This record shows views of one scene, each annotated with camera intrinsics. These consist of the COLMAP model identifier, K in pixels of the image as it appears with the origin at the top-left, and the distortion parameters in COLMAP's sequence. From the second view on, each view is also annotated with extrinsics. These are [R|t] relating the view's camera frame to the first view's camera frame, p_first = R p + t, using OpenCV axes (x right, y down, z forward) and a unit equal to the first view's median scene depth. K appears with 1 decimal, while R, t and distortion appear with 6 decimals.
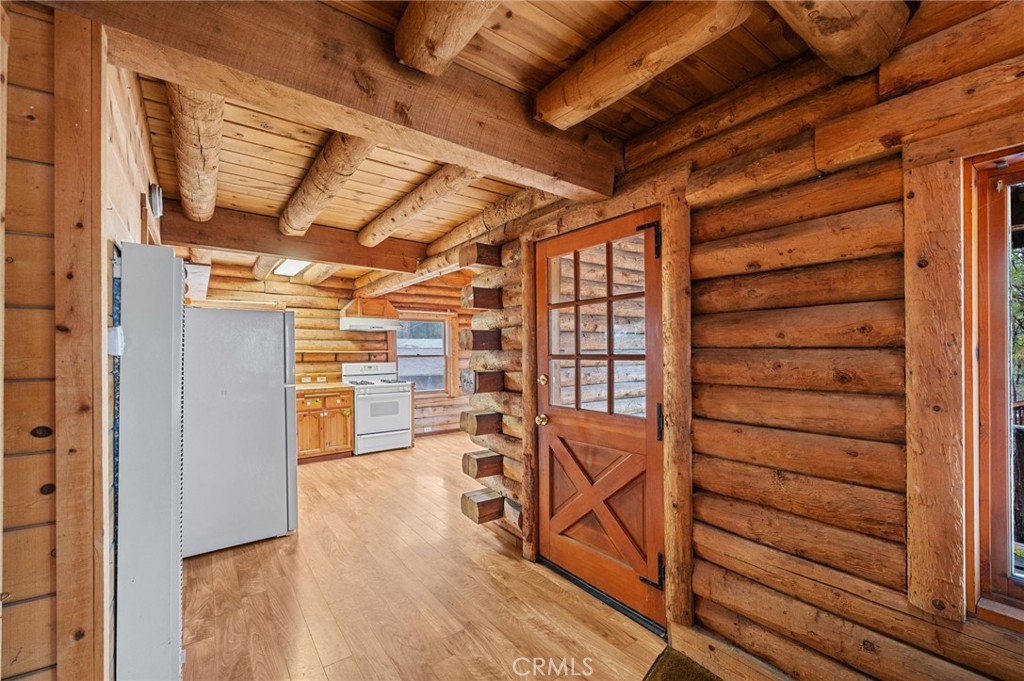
lens RADIAL K [[420.0, 0, 506.3], [0, 420.0, 354.9], [0, 0, 1]] dist [0.000596, 0.000193]
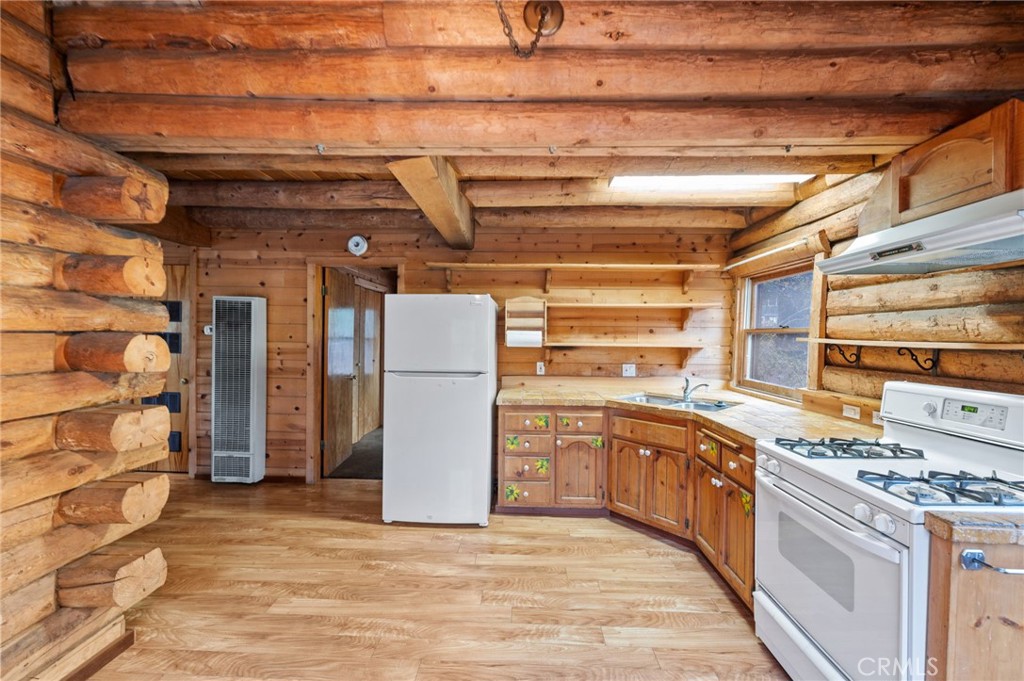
lens RADIAL K [[413.0, 0, 510.5], [0, 413.0, 338.0], [0, 0, 1]] dist [-0.001221, -0.000118]
pose [[-0.615089, 0.000169, -0.788458, 0.042189], [-0.017479, 0.999751, 0.013850, -0.012834], [0.788264, 0.022300, -0.614933, 1.077436]]
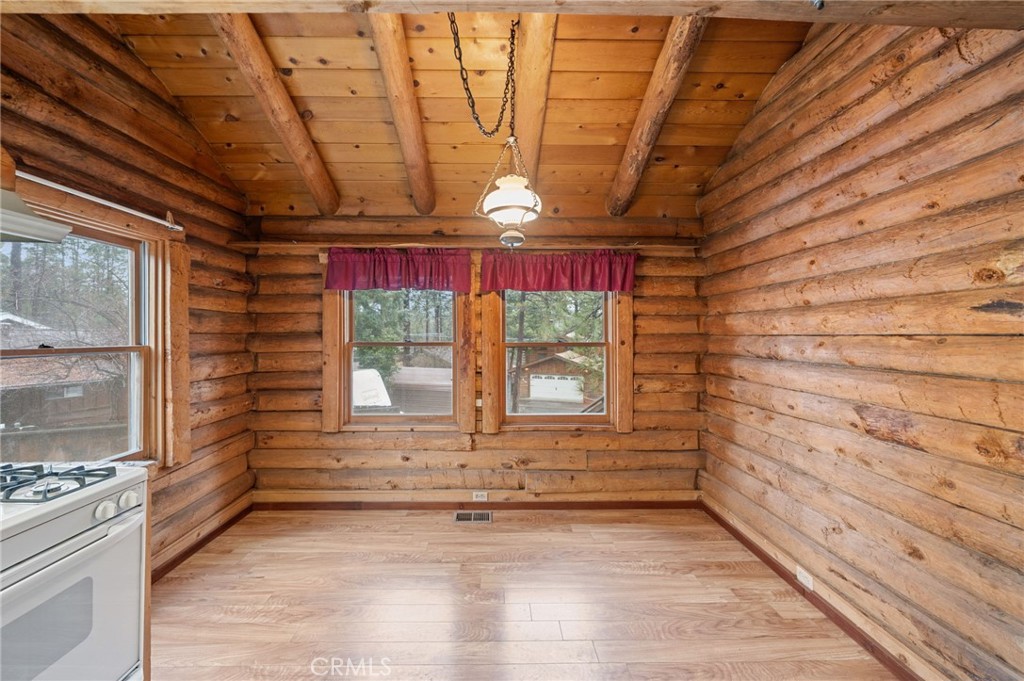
lens RADIAL K [[408.5, 0, 503.1], [0, 408.5, 332.8], [0, 0, 1]] dist [-0.000597, -0.000017]
pose [[0.571531, 0.007389, 0.820547, -0.336732], [0.004740, 0.999913, -0.012305, -0.007069], [-0.820567, 0.010922, 0.571446, 0.778517]]
